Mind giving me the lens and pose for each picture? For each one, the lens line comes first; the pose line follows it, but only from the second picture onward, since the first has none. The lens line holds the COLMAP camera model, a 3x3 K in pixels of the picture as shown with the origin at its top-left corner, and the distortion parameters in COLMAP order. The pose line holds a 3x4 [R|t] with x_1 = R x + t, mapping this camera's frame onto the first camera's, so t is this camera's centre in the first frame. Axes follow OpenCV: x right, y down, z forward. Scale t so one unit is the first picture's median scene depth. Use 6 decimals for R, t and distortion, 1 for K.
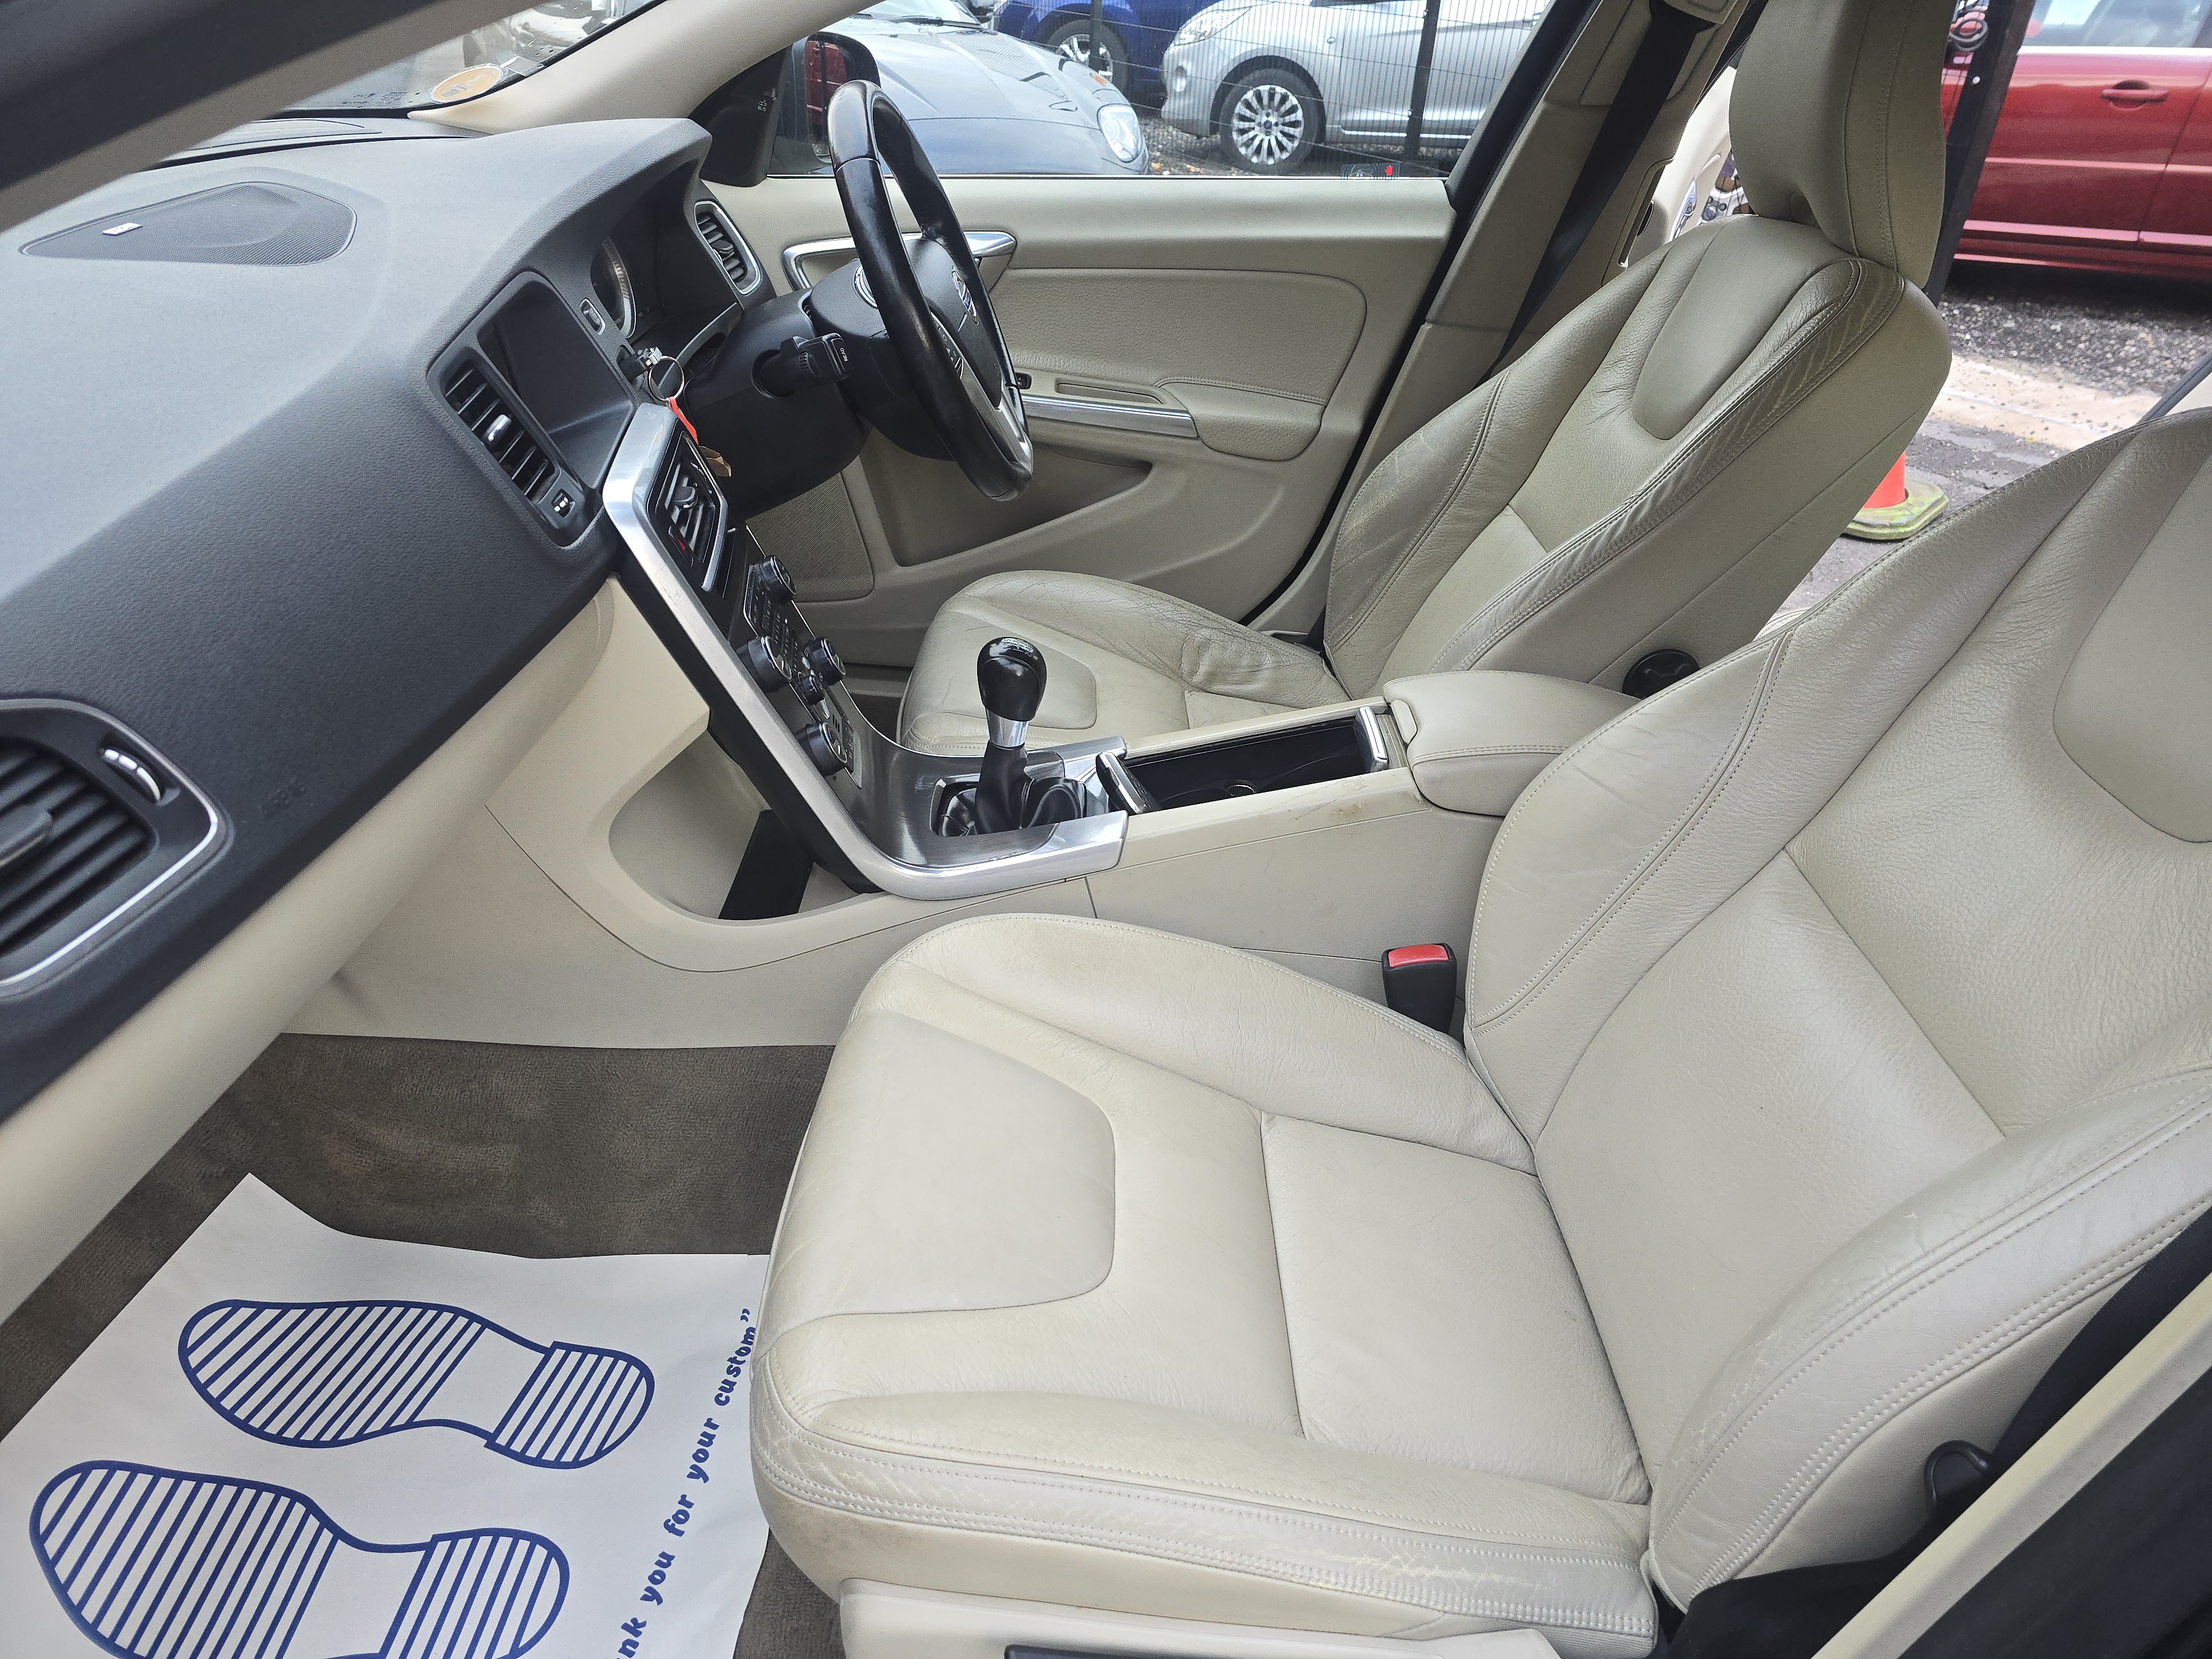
lens RADIAL K [[1502.7, 0, 1101.1], [0, 1502.7, 837.1], [0, 0, 1]] dist [0.056003, -0.052296]
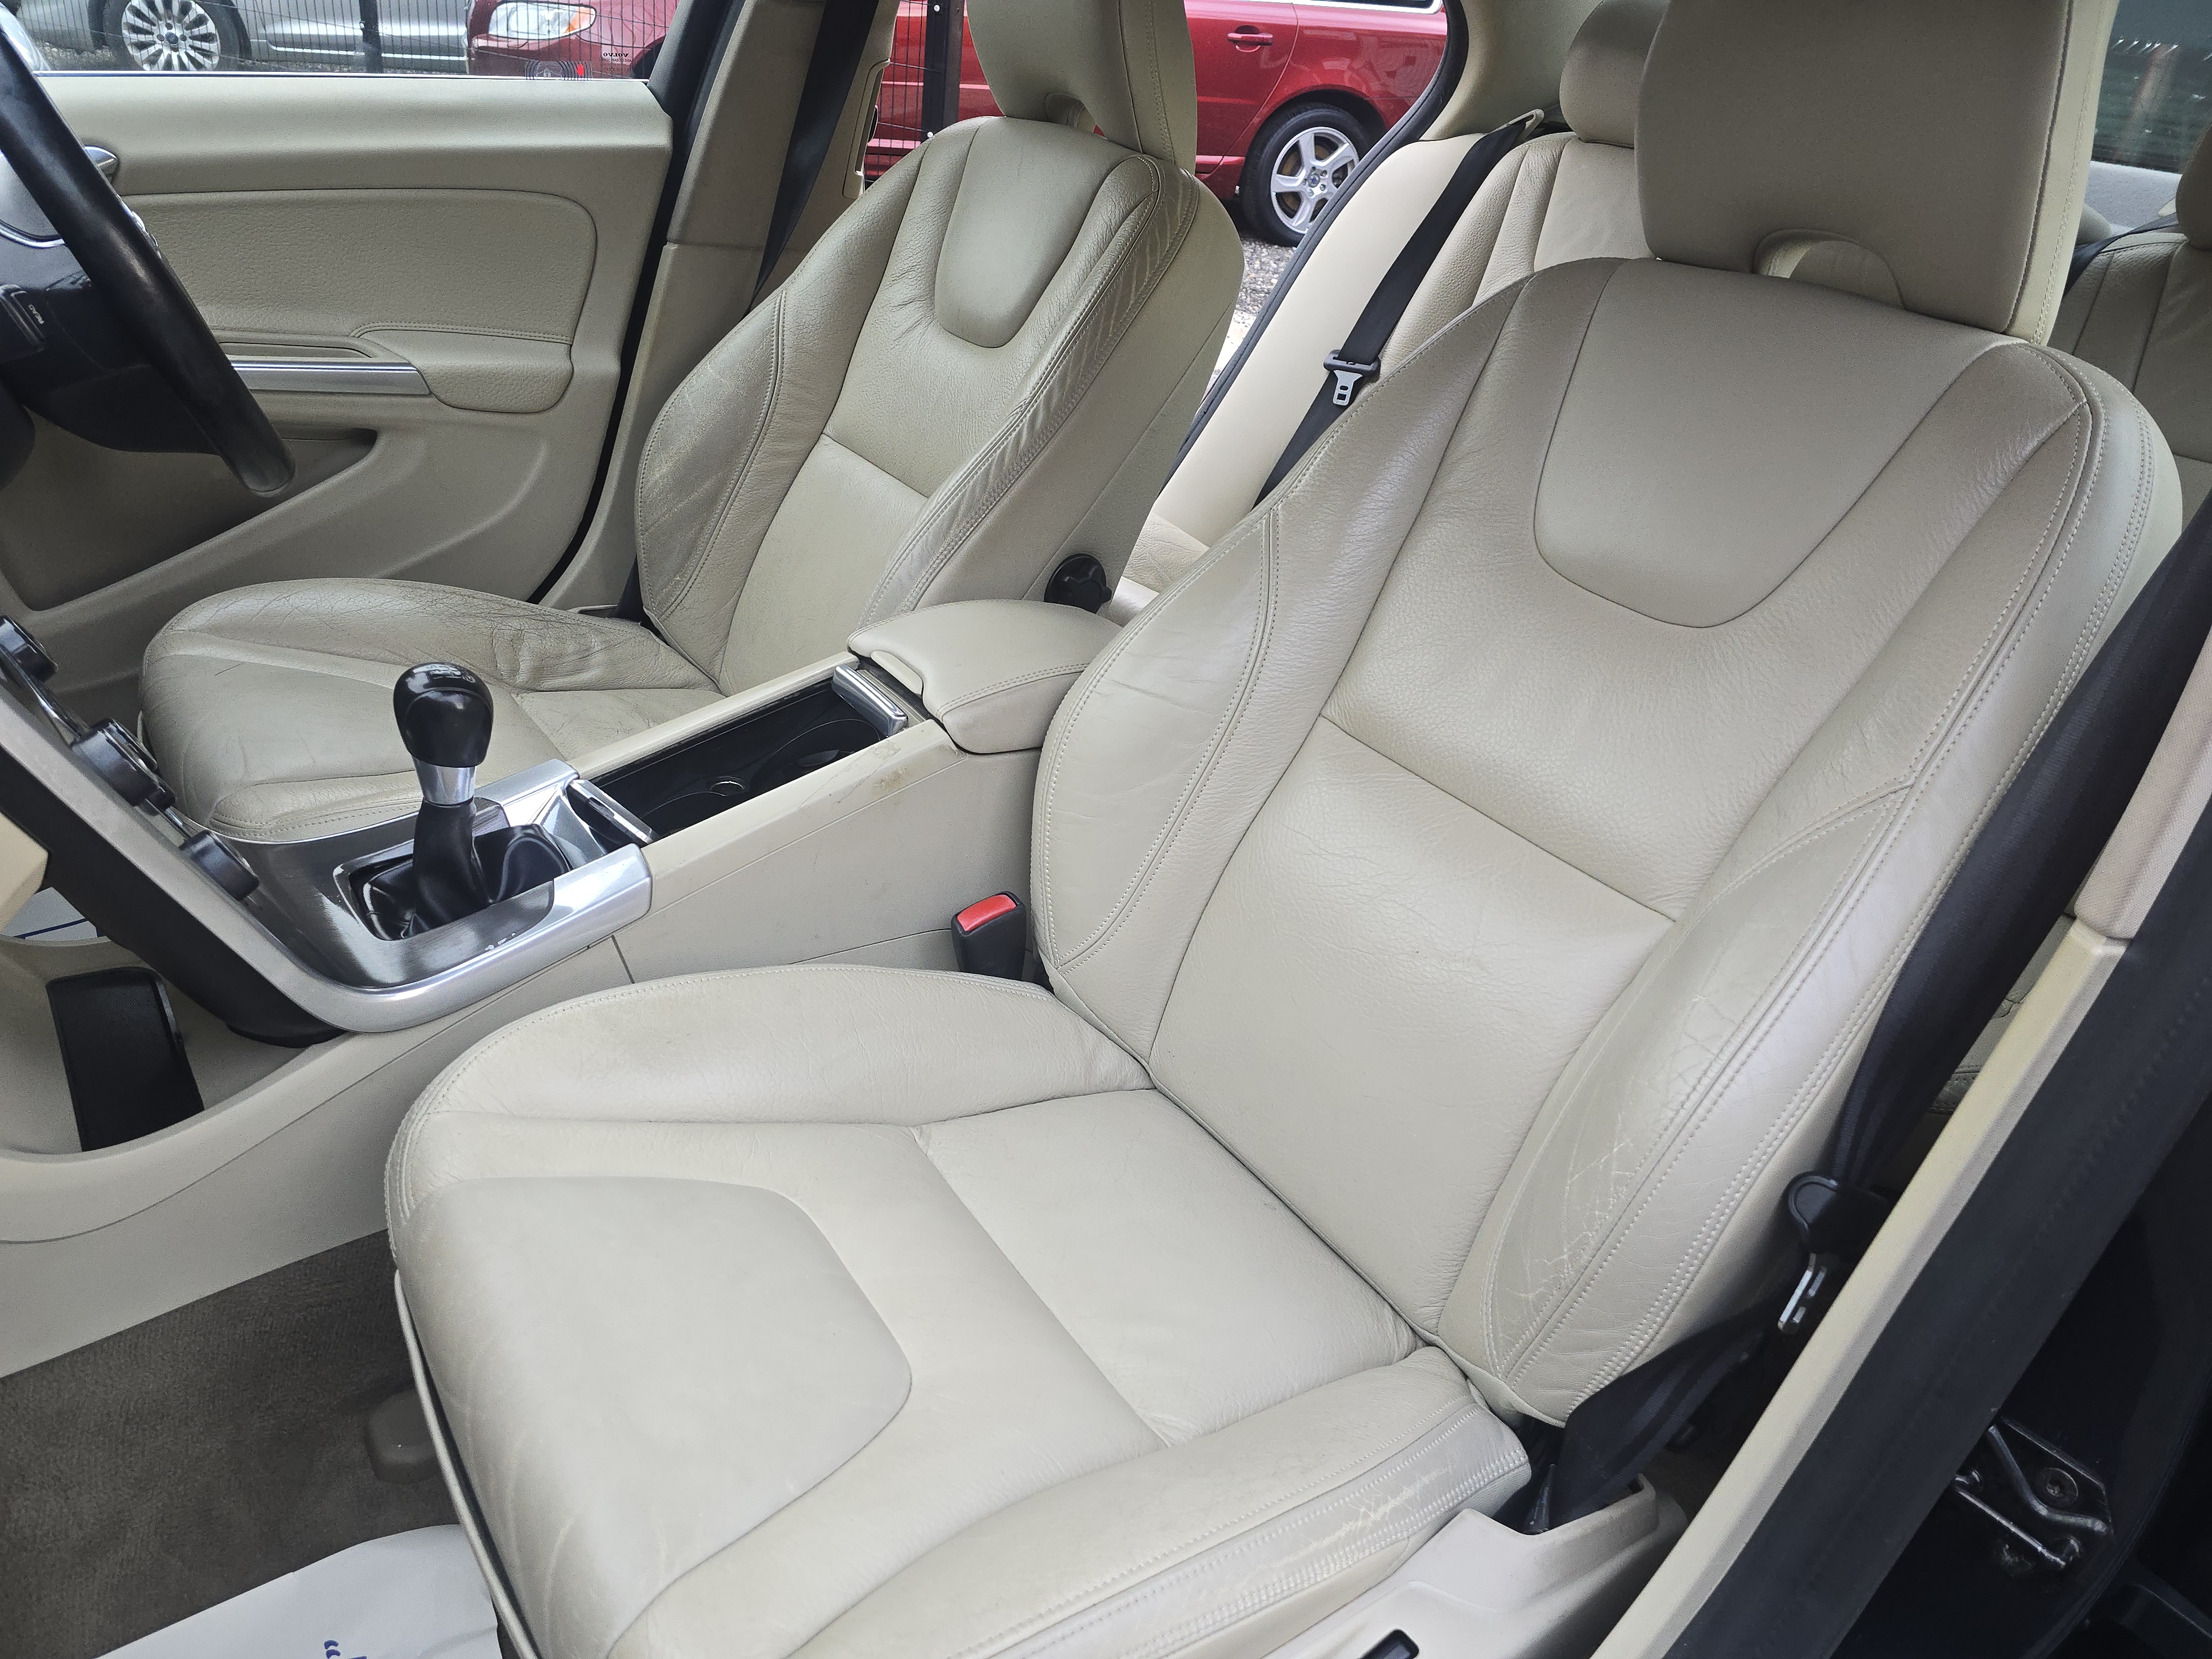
lens RADIAL K [[1502.7, 0, 1105.1], [0, 1502.7, 838.2], [0, 0, 1]] dist [0.056003, -0.052296]
pose [[0.811742, -0.255108, 0.525352, -0.149484], [0.235078, 0.966185, 0.105946, -0.033773], [-0.534615, 0.037498, 0.844263, 0.117617]]
